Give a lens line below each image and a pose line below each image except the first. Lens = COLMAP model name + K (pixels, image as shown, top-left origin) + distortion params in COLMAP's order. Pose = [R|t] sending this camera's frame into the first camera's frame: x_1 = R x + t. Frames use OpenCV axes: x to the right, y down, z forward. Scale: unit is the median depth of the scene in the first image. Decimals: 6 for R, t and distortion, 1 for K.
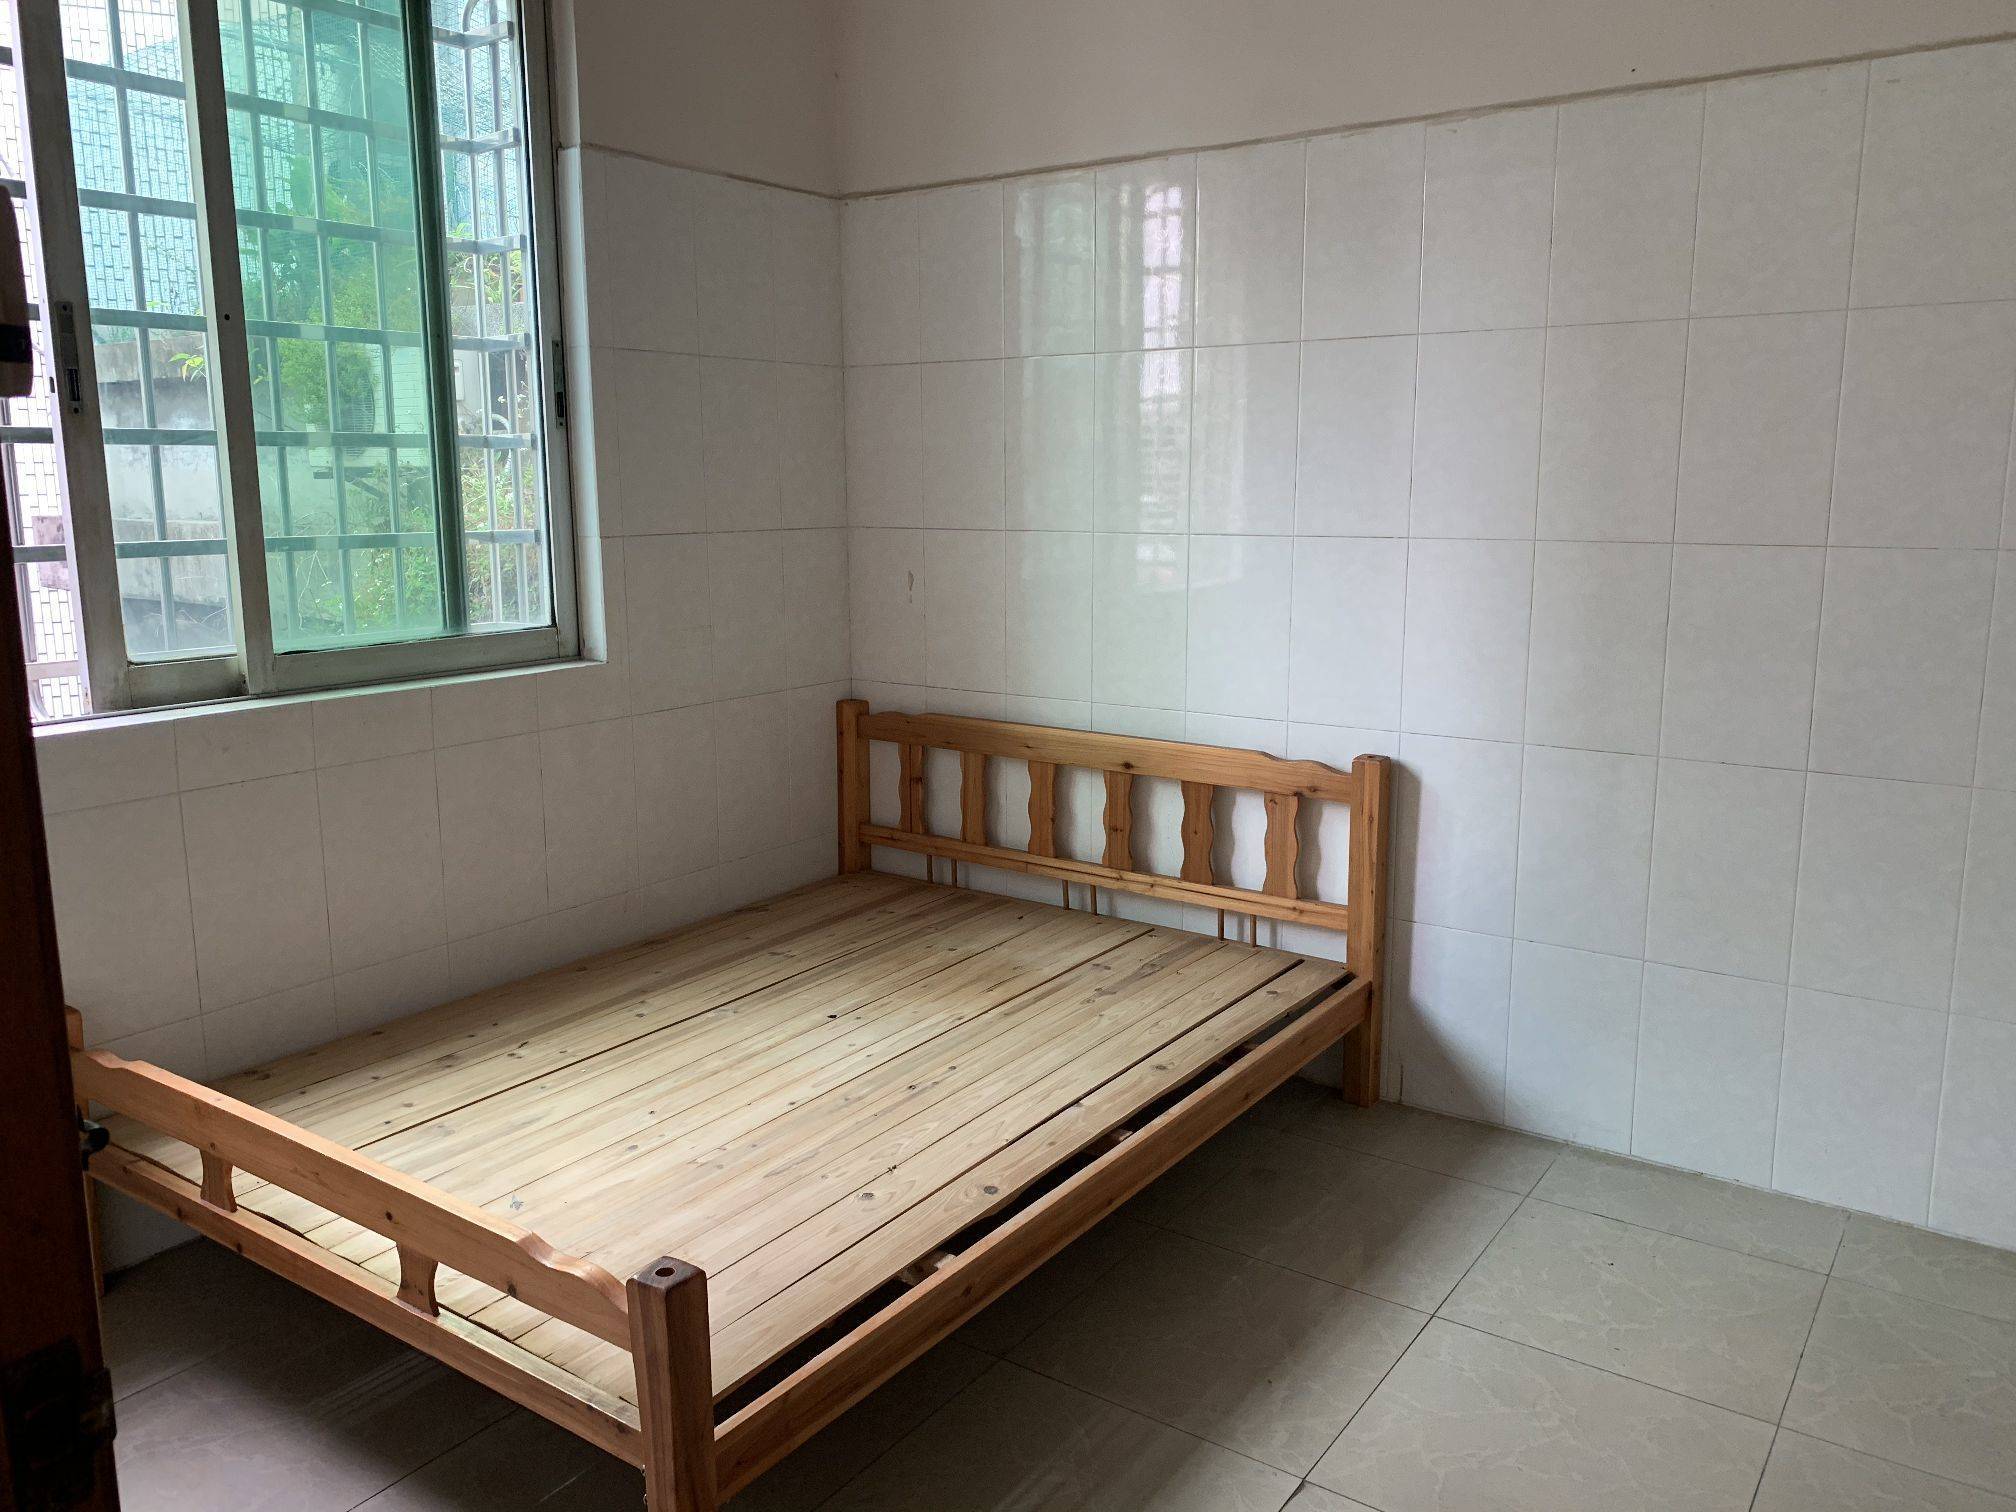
lens RADIAL K [[1514.0, 0, 1008.0], [0, 1514.0, 756.0], [0, 0, 1]] dist [0.001522, 0.000366]
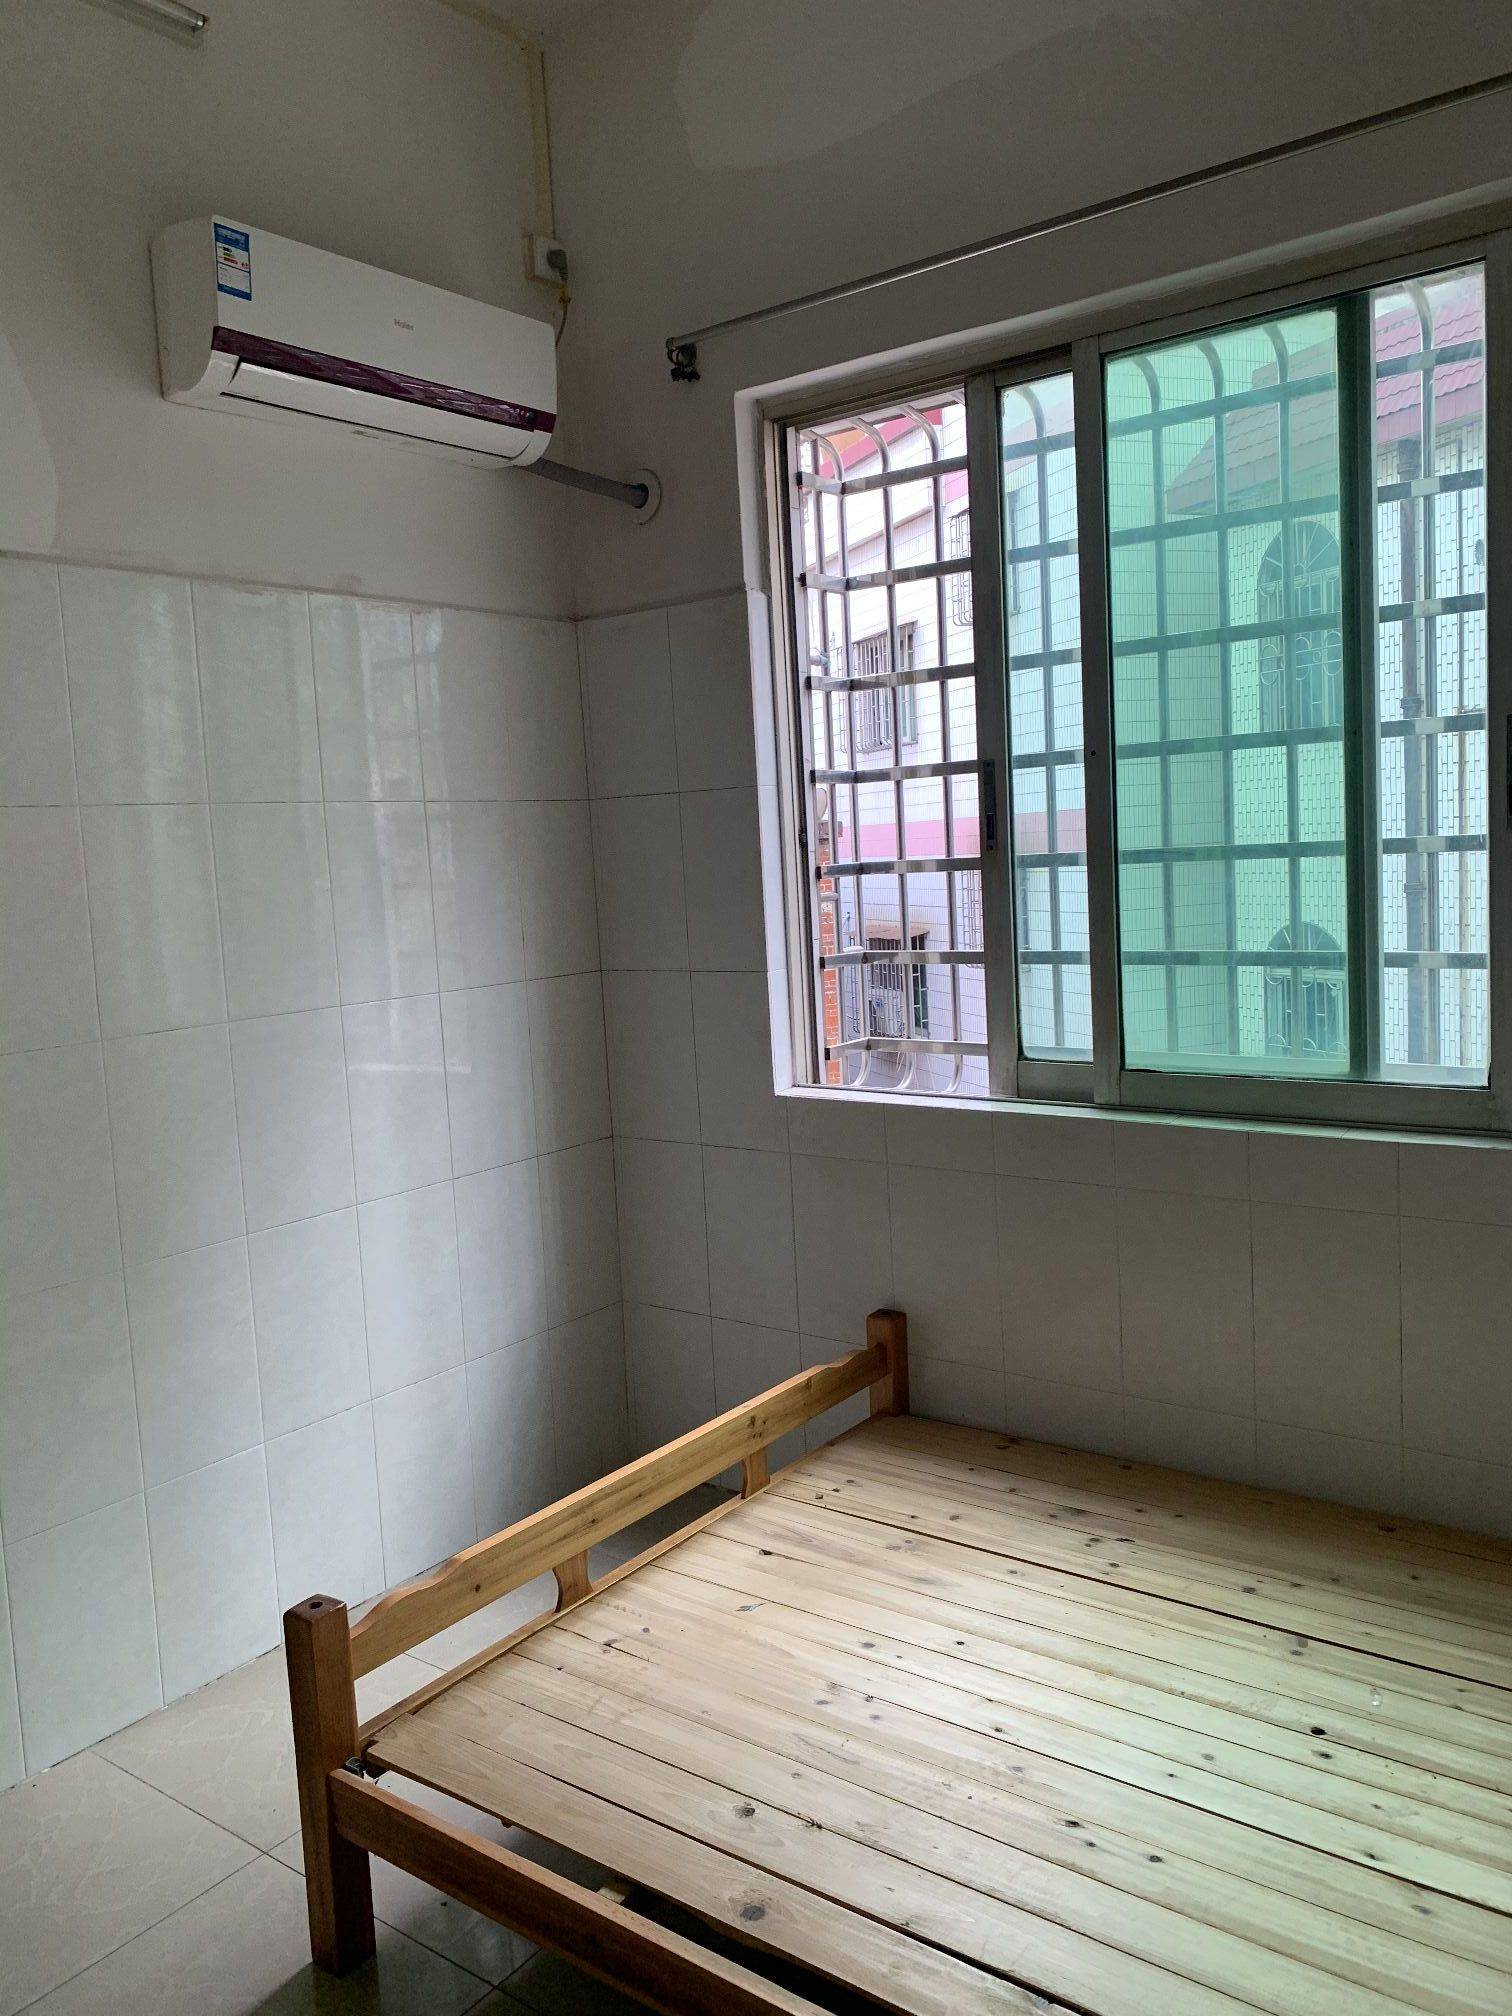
lens RADIAL K [[1550.5, 0, 756.0], [0, 1550.5, 1008.0], [0, 0, 1]] dist [0.009490, 0.003066]
pose [[-0.038125, 0.111130, -0.993074, 0.563321], [-0.134746, 0.984149, 0.115304, -0.194759], [0.990146, 0.138209, -0.022547, 0.765544]]
